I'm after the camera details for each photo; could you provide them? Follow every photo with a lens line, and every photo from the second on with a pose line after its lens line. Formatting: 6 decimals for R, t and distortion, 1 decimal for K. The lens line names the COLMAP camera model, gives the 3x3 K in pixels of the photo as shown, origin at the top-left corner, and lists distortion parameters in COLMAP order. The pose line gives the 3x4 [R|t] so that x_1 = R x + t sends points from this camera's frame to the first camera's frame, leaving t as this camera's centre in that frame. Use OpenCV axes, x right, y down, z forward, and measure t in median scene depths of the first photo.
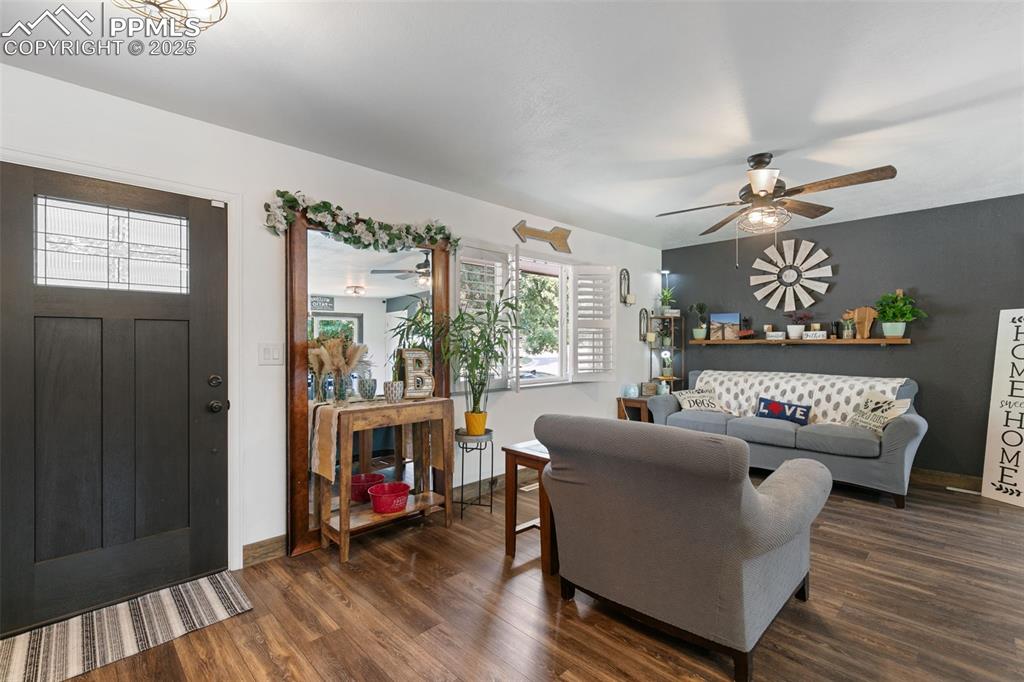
lens RADIAL K [[455.8, 0, 516.8], [0, 455.8, 343.8], [0, 0, 1]] dist [0.008466, -0.003343]
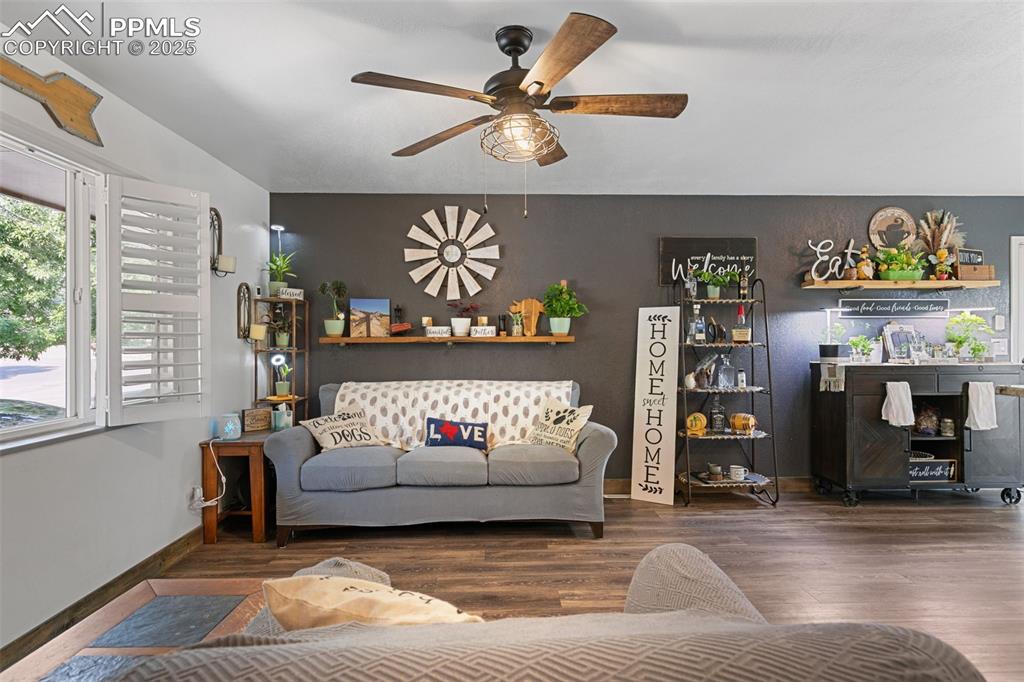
lens RADIAL K [[545.5, 0, 512.4], [0, 545.5, 342.2], [0, 0, 1]] dist [-0.000419, -0.000897]
pose [[0.682226, -0.002665, 0.731137, -0.000611], [0.003379, 0.999994, 0.000493, -0.000680], [-0.731134, 0.002134, 0.682231, 0.355143]]
